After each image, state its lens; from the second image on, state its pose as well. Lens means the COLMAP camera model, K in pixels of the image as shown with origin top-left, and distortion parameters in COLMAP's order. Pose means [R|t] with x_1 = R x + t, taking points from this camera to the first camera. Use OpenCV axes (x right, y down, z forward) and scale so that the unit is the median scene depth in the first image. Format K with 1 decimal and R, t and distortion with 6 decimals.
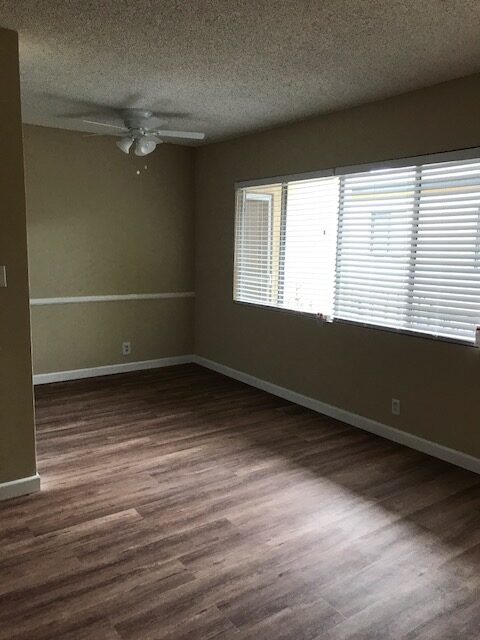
lens RADIAL K [[521.1, 0, 240.2], [0, 521.1, 320.2], [0, 0, 1]] dist [0.016583, -0.007675]
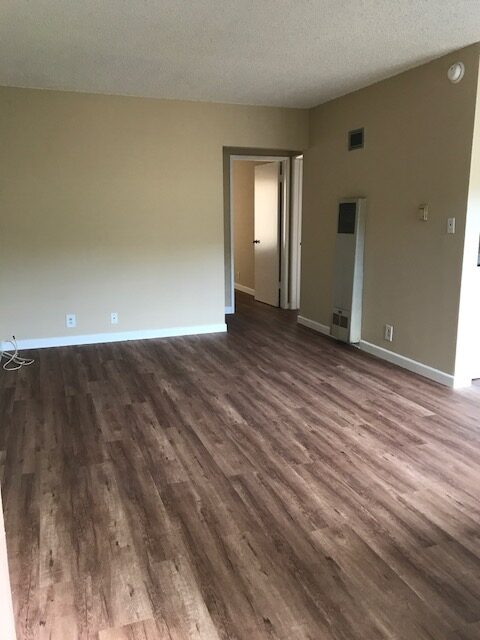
lens RADIAL K [[521.1, 0, 240.1], [0, 521.1, 319.7], [0, 0, 1]] dist [0.016583, -0.007675]
pose [[-0.266647, 0.175734, -0.947638, 1.252021], [-0.135318, 0.966671, 0.217339, -0.079101], [0.954248, 0.186185, -0.233980, 0.941707]]
